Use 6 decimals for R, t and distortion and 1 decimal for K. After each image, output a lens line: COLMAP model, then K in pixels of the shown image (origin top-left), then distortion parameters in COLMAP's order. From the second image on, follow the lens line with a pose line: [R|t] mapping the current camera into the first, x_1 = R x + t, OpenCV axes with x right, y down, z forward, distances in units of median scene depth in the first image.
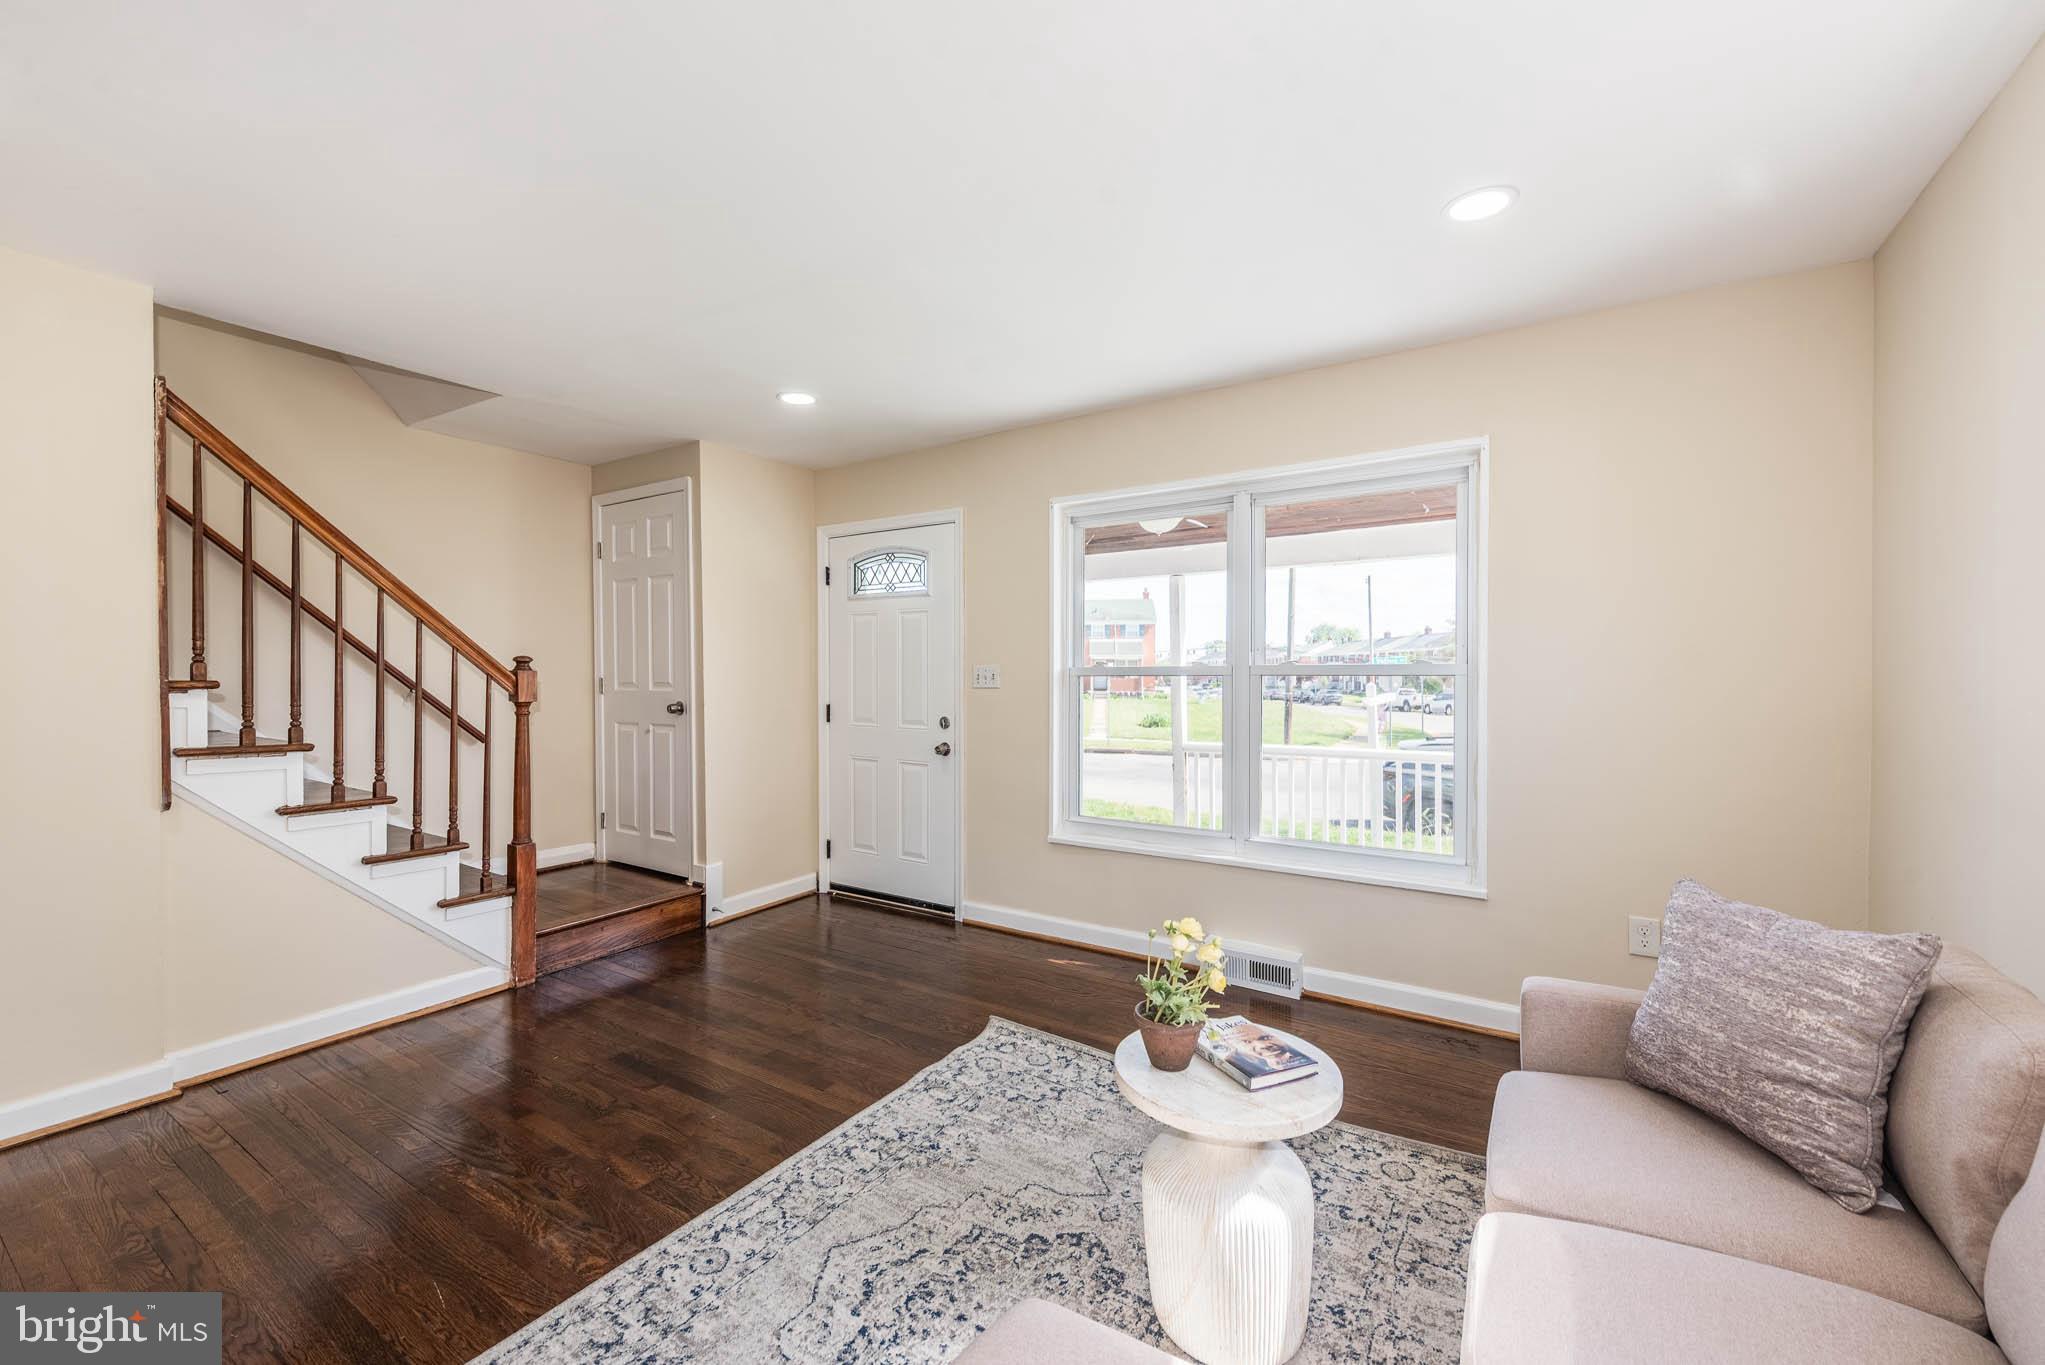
lens RADIAL K [[783.4, 0, 1034.0], [0, 783.4, 681.6], [0, 0, 1]] dist [0.018768, -0.005754]
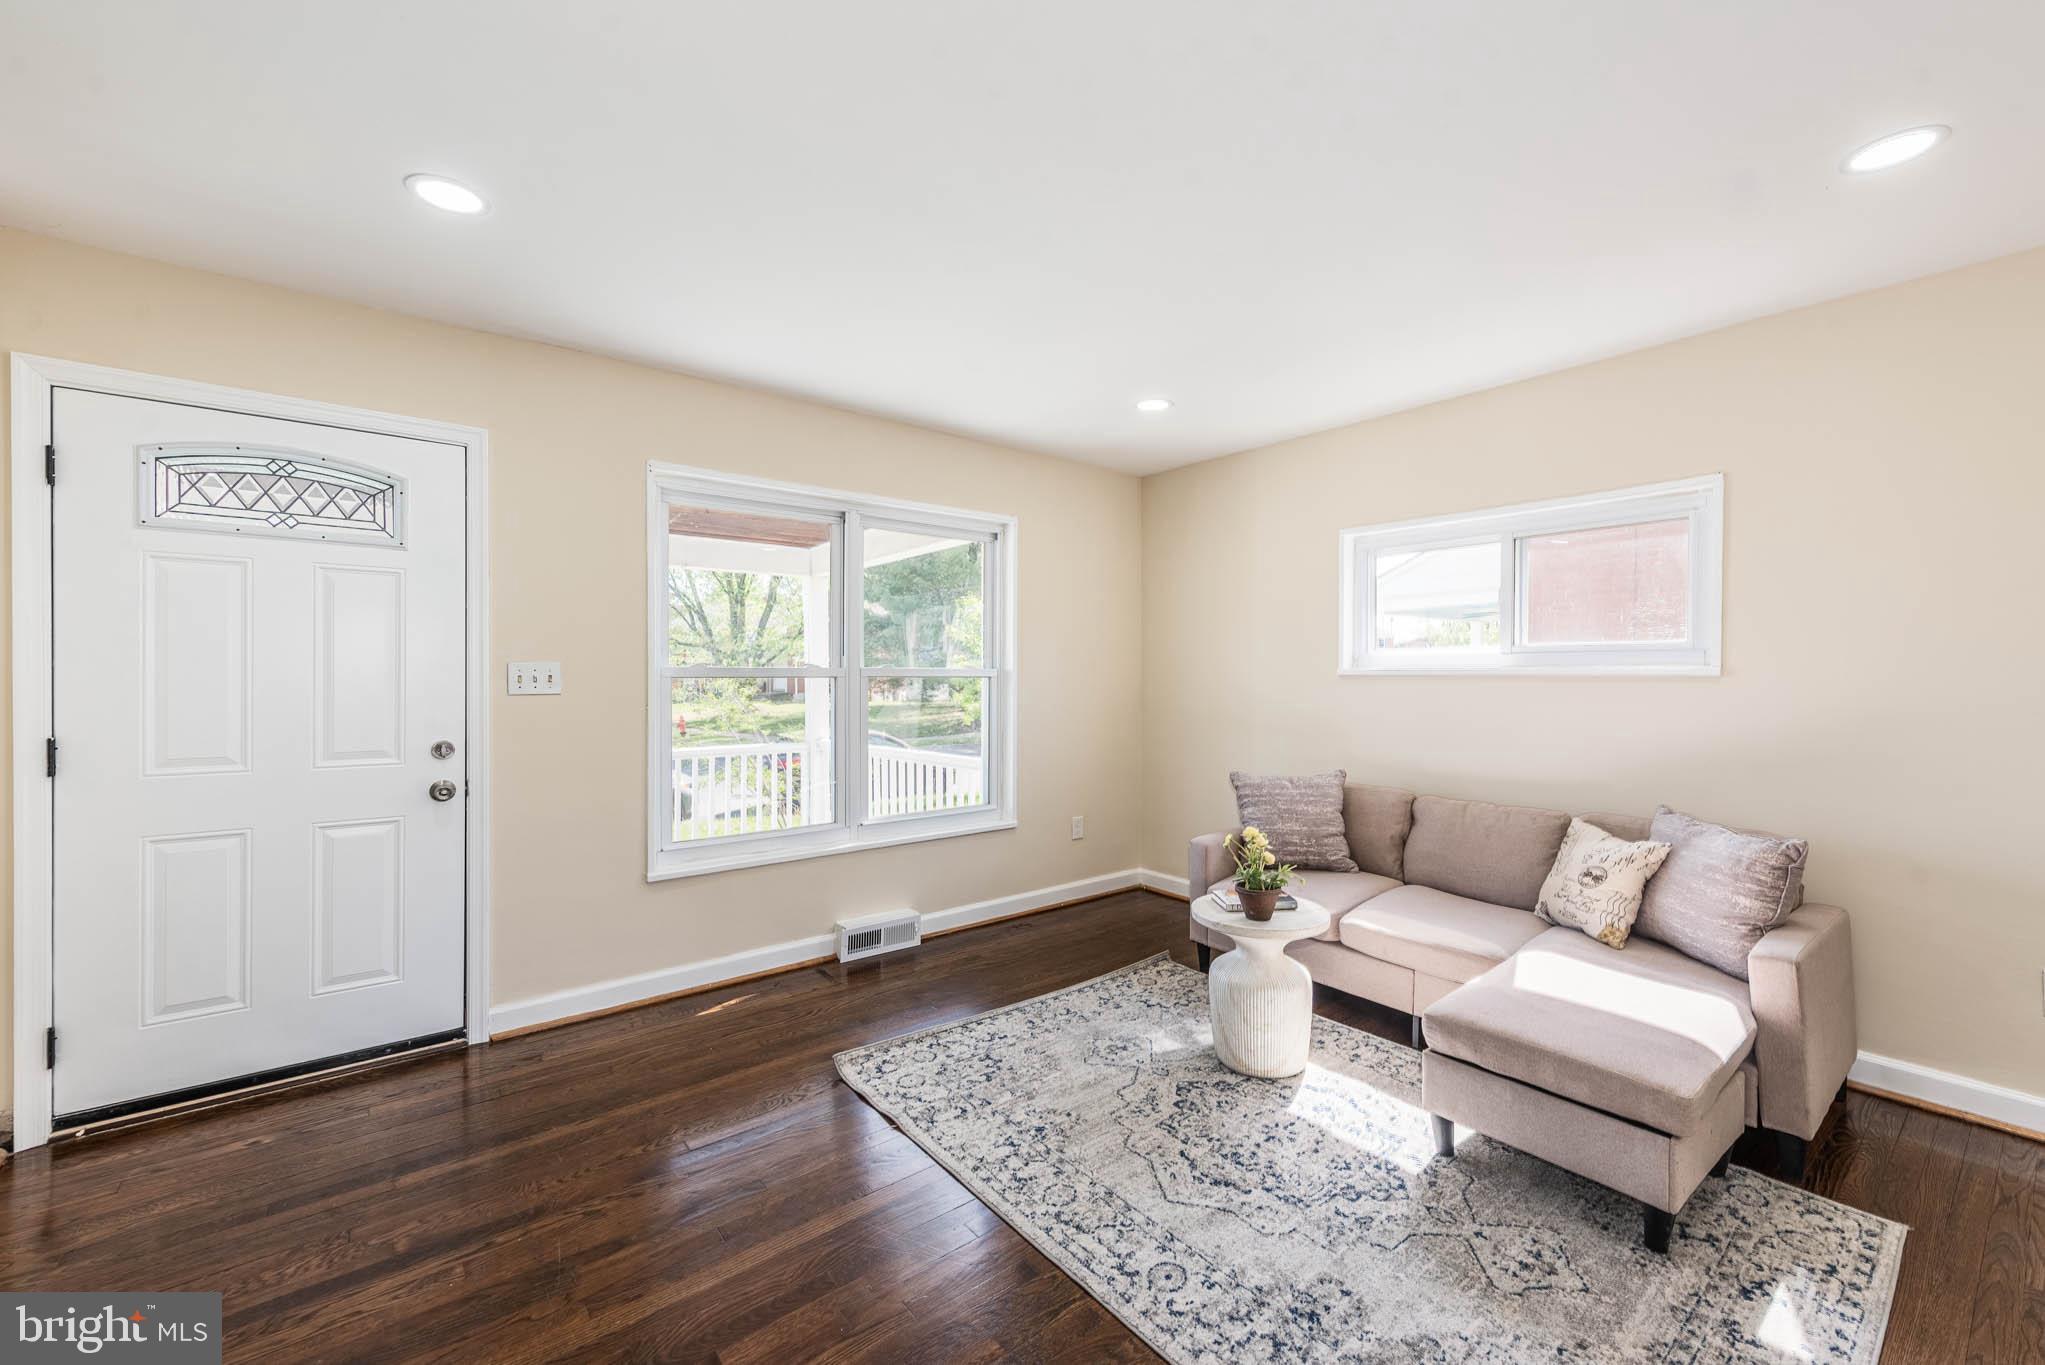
lens RADIAL K [[805.7, 0, 969.1], [0, 805.7, 677.2], [0, 0, 1]] dist [0.009740, -0.000502]
pose [[0.361762, 0.001623, 0.932269, -0.986830], [0.008621, 0.999950, -0.005086, -0.000588], [-0.932231, 0.009877, 0.361730, 0.595246]]
